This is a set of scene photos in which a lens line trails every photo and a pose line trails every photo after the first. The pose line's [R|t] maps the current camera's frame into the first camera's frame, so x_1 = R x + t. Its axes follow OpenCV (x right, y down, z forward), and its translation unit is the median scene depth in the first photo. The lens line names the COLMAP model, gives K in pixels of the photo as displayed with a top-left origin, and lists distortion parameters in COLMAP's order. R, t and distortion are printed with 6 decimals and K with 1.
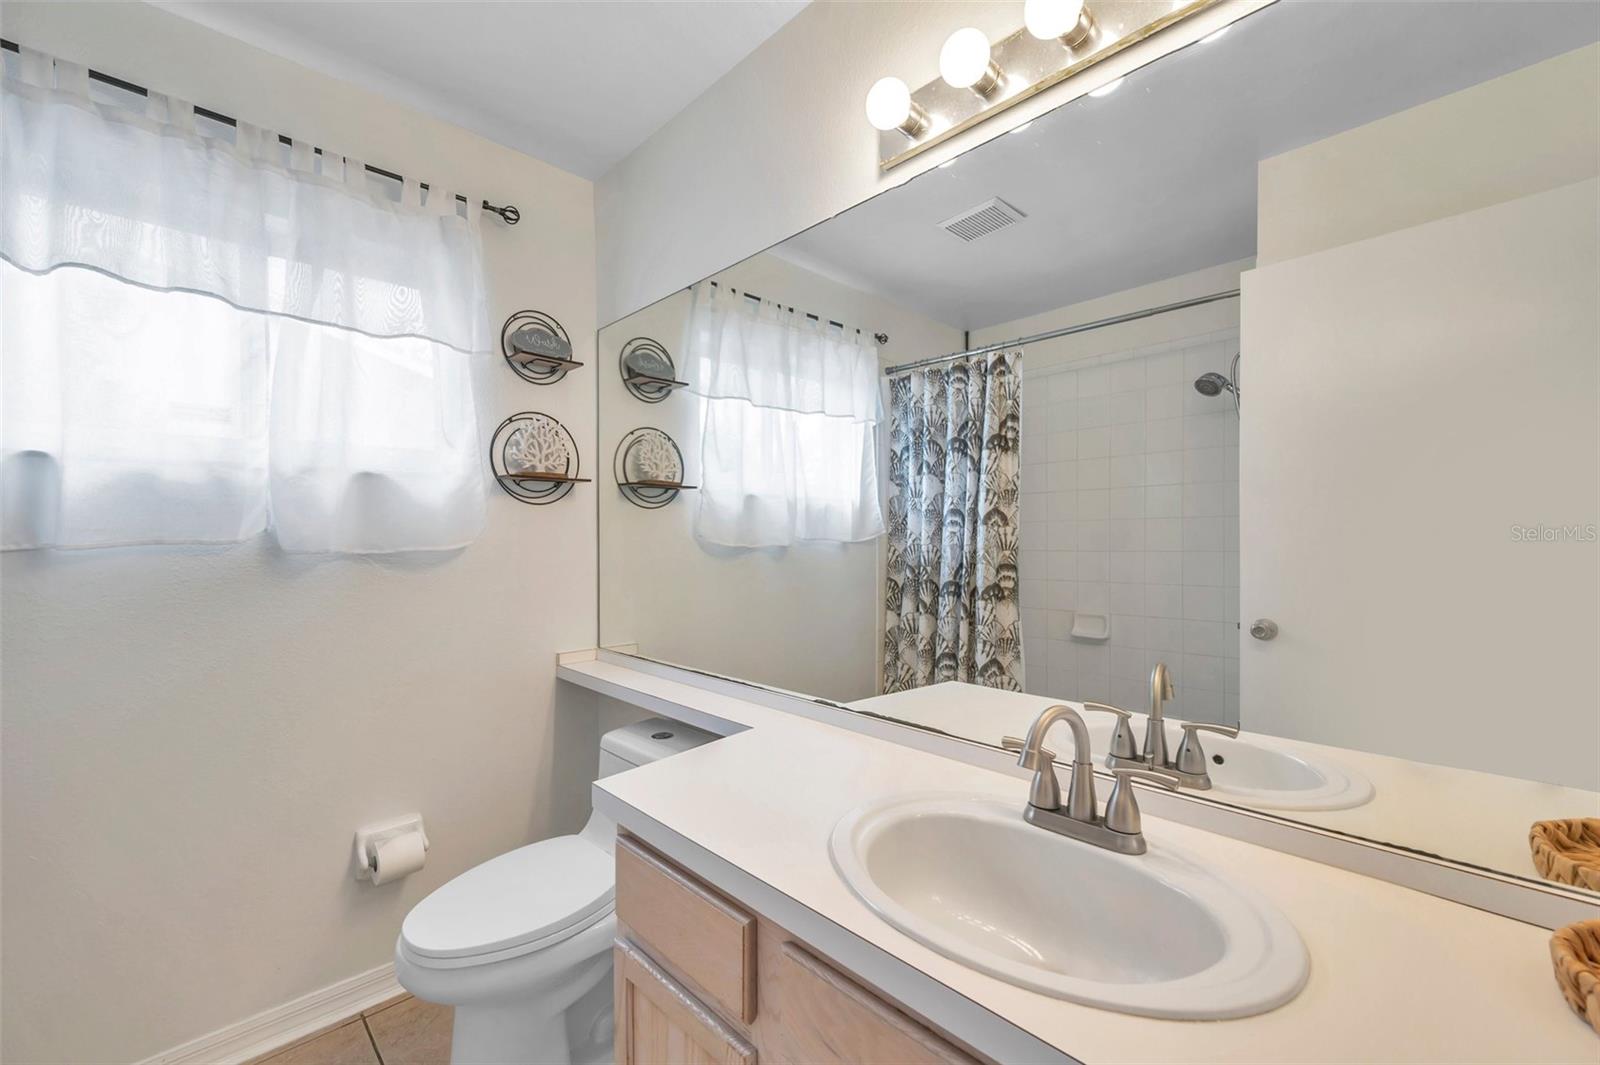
lens RADIAL K [[656.5, 0, 797.2], [0, 656.5, 538.6], [0, 0, 1]] dist [-0.008133, 0.000282]
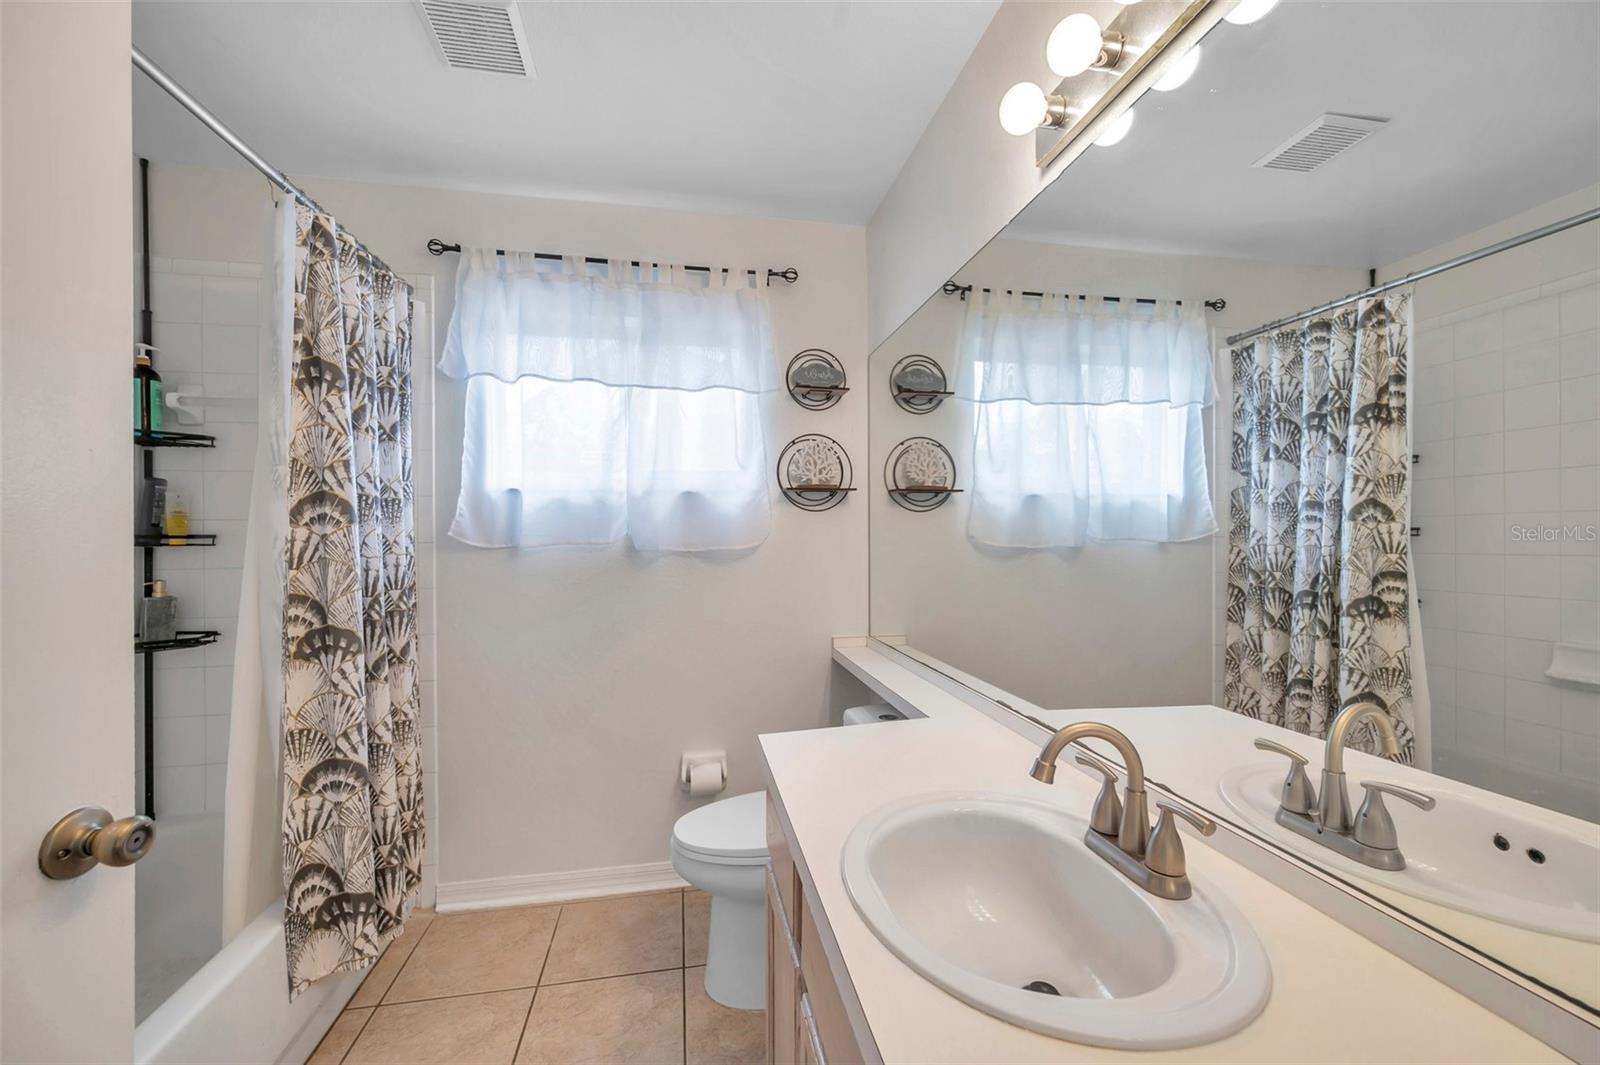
lens RADIAL K [[649.6, 0, 808.8], [0, 649.6, 535.4], [0, 0, 1]] dist [-0.000990, -0.000315]
pose [[0.845238, -0.003567, -0.534378, 0.151841], [0.003081, 0.999994, -0.001801, -0.003944], [0.534381, -0.000124, 0.845244, -0.004644]]
